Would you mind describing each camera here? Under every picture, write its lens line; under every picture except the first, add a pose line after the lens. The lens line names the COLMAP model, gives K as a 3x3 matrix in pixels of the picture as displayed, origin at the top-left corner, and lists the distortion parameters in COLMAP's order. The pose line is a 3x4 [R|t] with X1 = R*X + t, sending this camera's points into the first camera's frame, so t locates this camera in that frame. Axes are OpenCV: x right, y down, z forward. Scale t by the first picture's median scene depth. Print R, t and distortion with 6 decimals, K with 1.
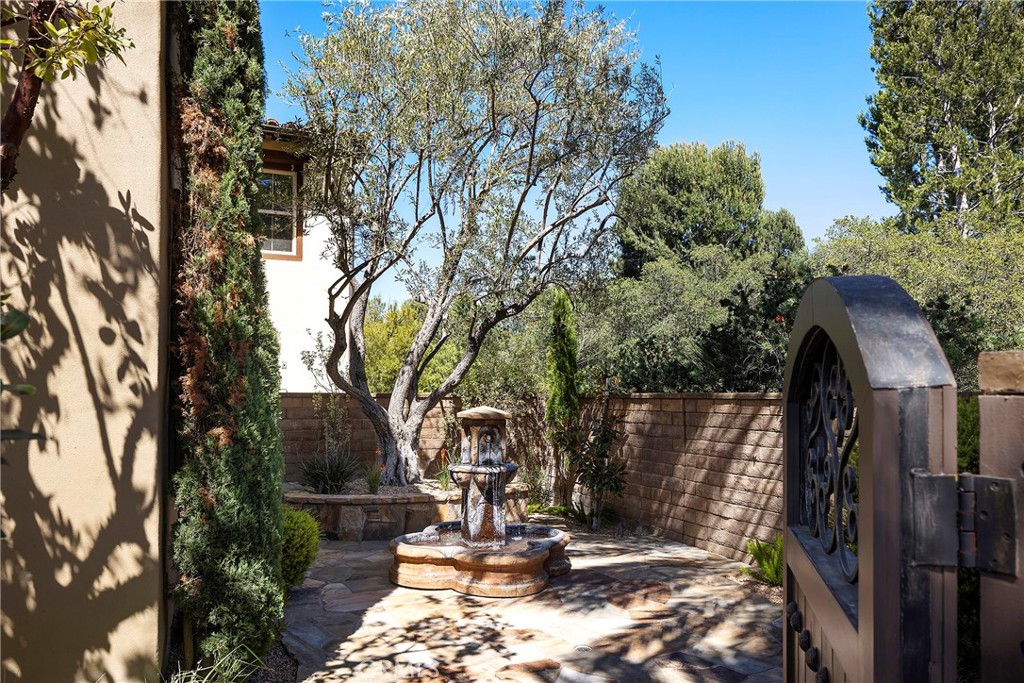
lens RADIAL K [[708.3, 0, 512.0], [0, 708.3, 341.5], [0, 0, 1]] dist [-0.007842, -0.004172]
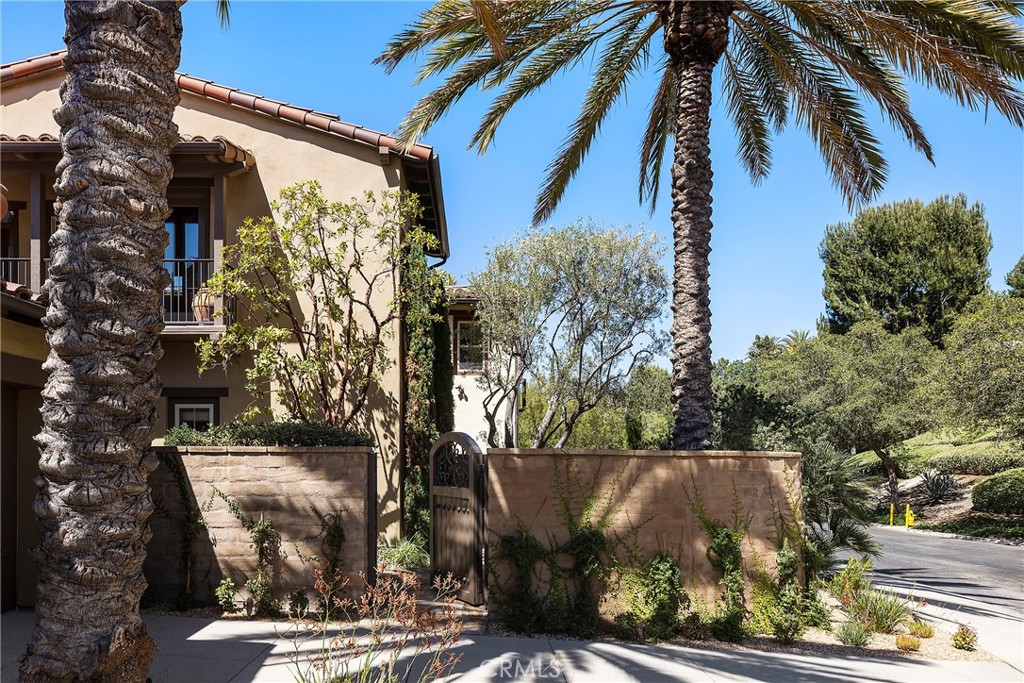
lens RADIAL K [[708.3, 0, 512.0], [0, 708.3, 341.5], [0, 0, 1]] dist [-0.007842, -0.004172]
pose [[0.943624, -0.050008, -0.327221, 0.935021], [0.020814, 0.995530, -0.092122, -0.113542], [0.330365, 0.080117, 0.940447, -1.674060]]
